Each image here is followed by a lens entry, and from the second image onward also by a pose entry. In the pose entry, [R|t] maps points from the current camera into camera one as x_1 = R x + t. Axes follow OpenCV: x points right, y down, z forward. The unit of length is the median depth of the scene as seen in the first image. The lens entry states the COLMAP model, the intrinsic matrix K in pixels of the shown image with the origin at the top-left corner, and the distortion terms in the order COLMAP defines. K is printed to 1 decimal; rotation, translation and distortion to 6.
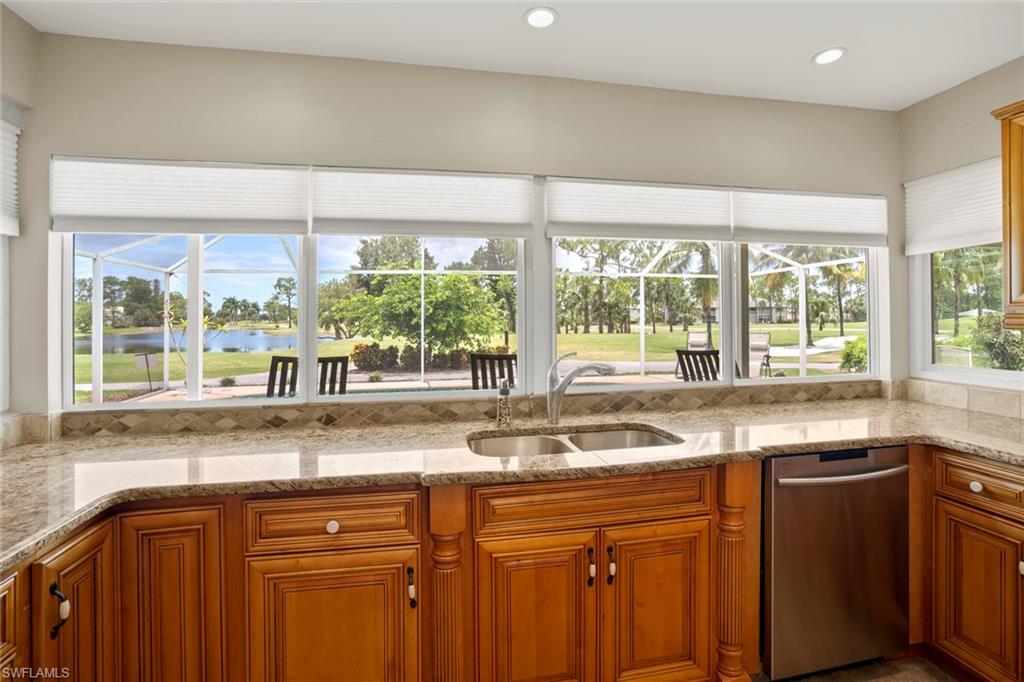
lens RADIAL K [[504.2, 0, 520.5], [0, 504.2, 311.1], [0, 0, 1]] dist [-0.066008, 0.026622]
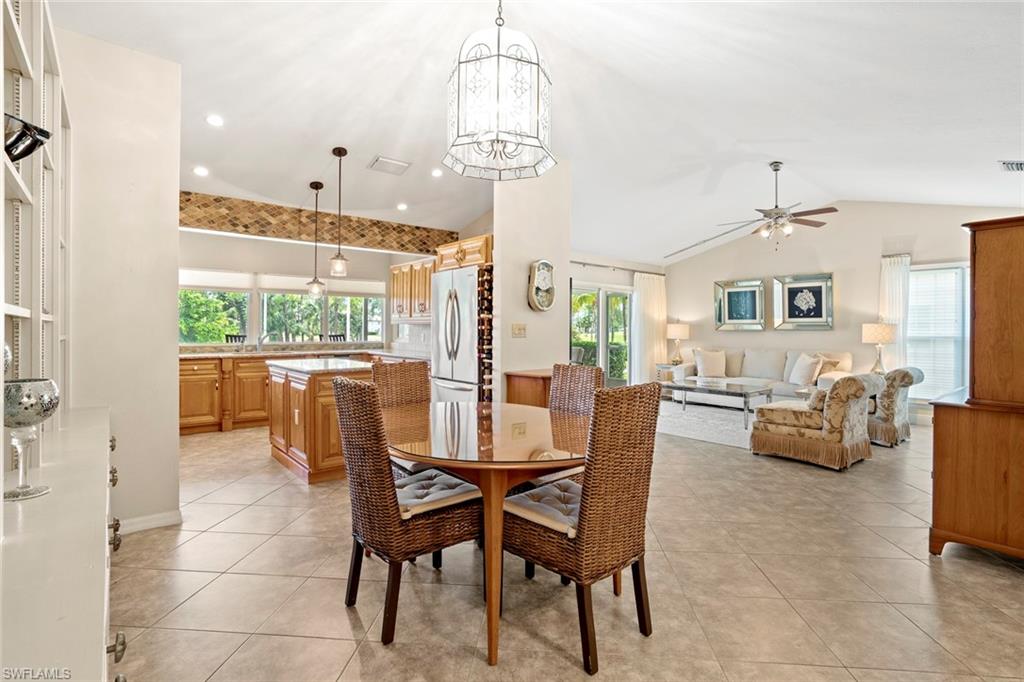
lens RADIAL K [[489.9, 0, 513.8], [0, 489.9, 333.9], [0, 0, 1]] dist [-0.046480, 0.028703]
pose [[0.880364, 0.007148, 0.474244, 0.005687], [-0.017467, 0.999697, 0.017358, 0.005624], [-0.473976, -0.023565, 0.880222, -0.514273]]
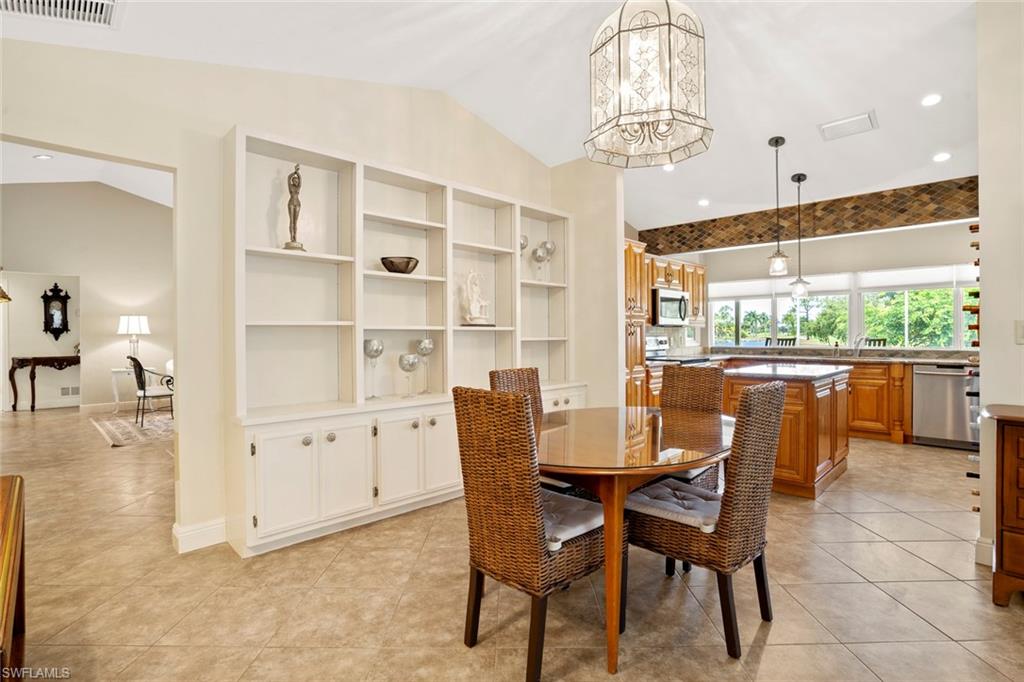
lens RADIAL K [[484.7, 0, 512.8], [0, 484.7, 338.5], [0, 0, 1]] dist [-0.059216, 0.024085]
pose [[0.544860, 0.012398, -0.838435, 0.270844], [0.012934, 0.999647, 0.023187, 0.005024], [0.838427, -0.023478, 0.544508, -0.460468]]
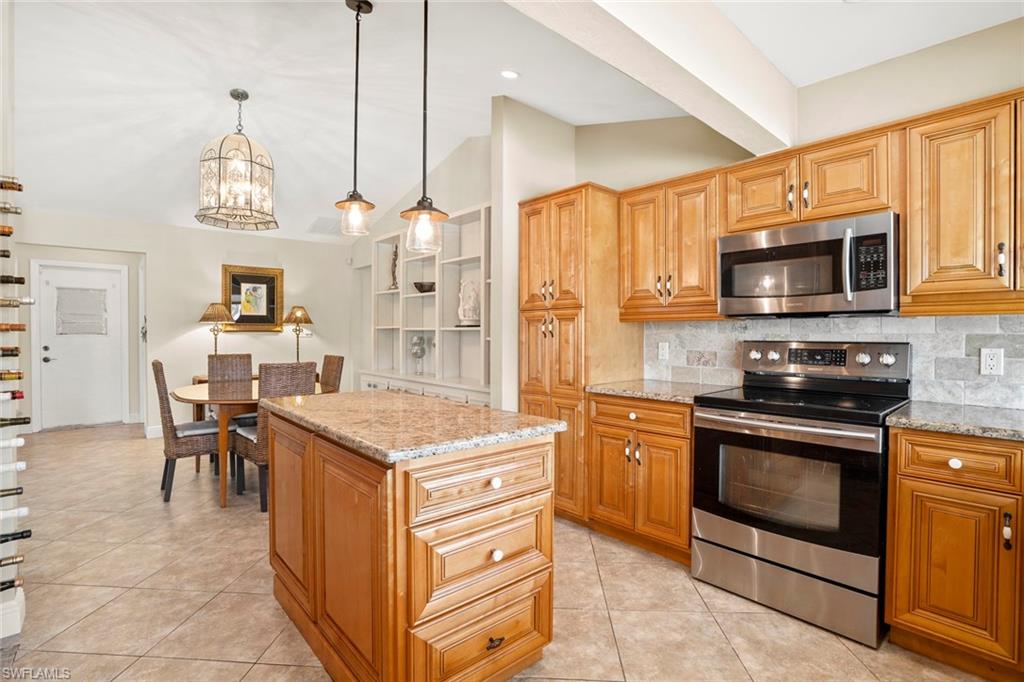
lens RADIAL K [[489.9, 0, 513.8], [0, 489.9, 333.9], [0, 0, 1]] dist [-0.046480, 0.028703]
pose [[-0.870688, 0.009455, -0.491745, 0.118313], [0.012827, 0.999912, -0.003486, 0.013202], [0.491668, -0.009343, -0.870733, 0.147802]]
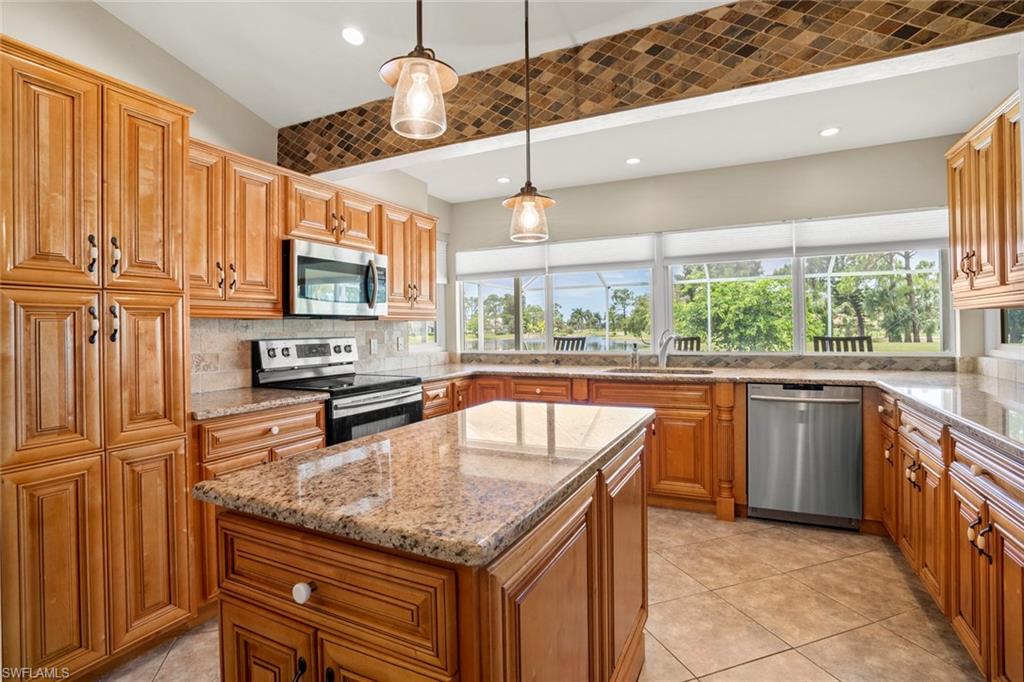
lens RADIAL K [[495.9, 0, 511.4], [0, 495.9, 328.2], [0, 0, 1]] dist [-0.071925, 0.034837]
pose [[0.786429, -0.003954, -0.617668, 0.155152], [0.014861, 0.999811, 0.012521, 0.009818], [0.617502, -0.019026, 0.786339, -0.156506]]
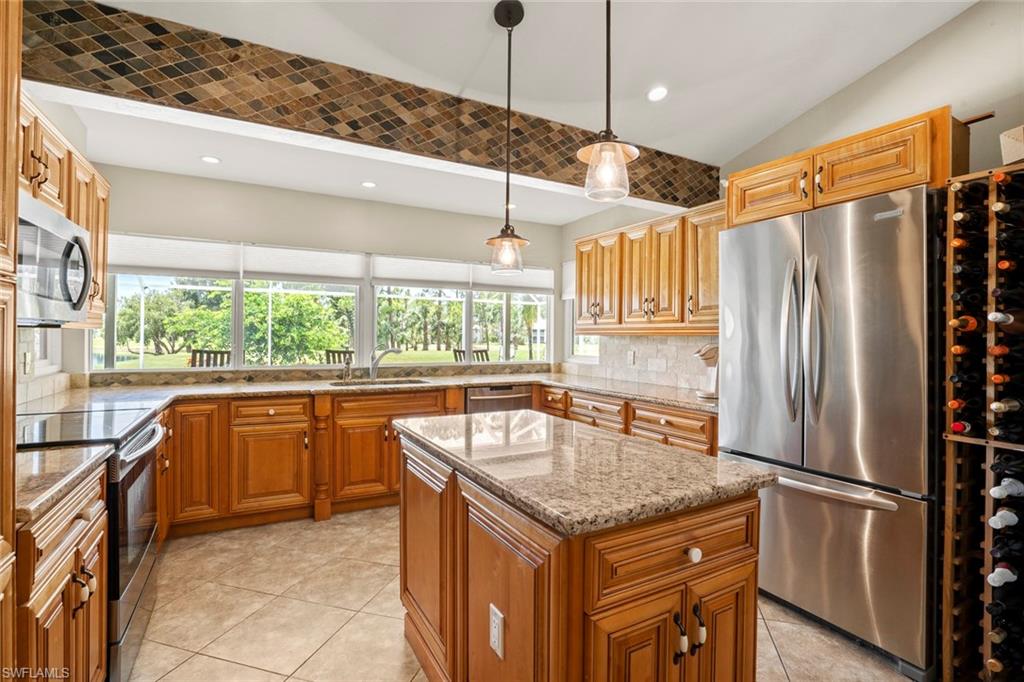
lens RADIAL K [[484.7, 0, 512.8], [0, 484.7, 338.5], [0, 0, 1]] dist [-0.059216, 0.024085]
pose [[0.954039, 0.014527, 0.299329, 0.004022], [-0.019291, 0.999730, 0.012966, 0.005258], [-0.299060, -0.018144, 0.954062, -0.204937]]
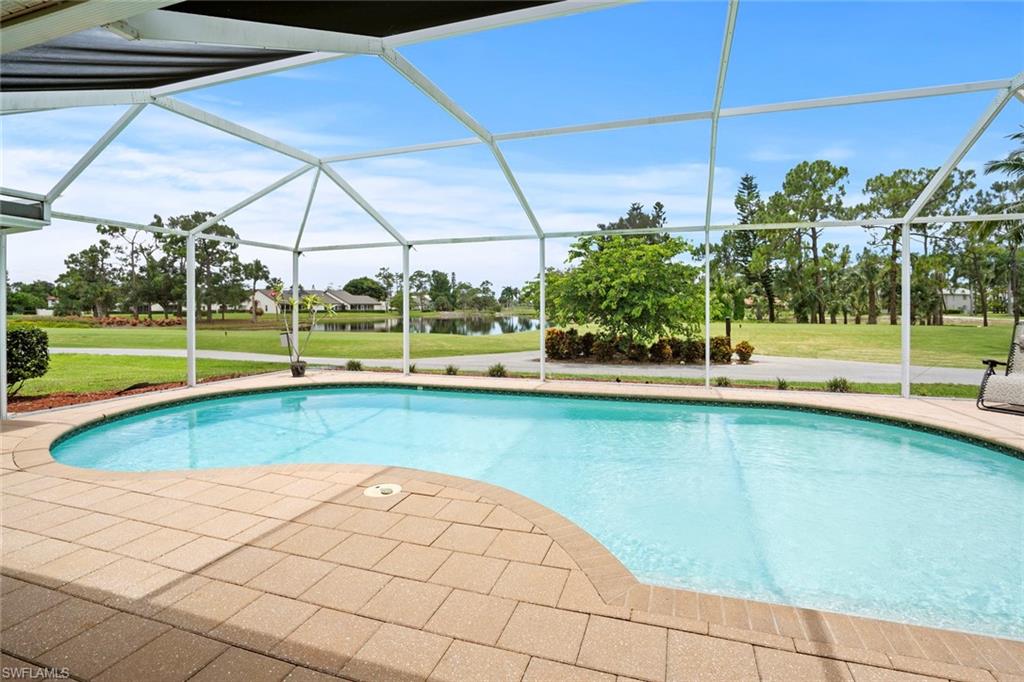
lens RADIAL K [[493.5, 0, 535.3], [0, 493.5, 310.7], [0, 0, 1]] dist [-0.001767, 0.000379]
pose [[0.881829, 0.009802, -0.471467, 0.177986], [0.001857, 0.999704, 0.024258, 0.019049], [0.471566, -0.022268, 0.881550, 0.383611]]
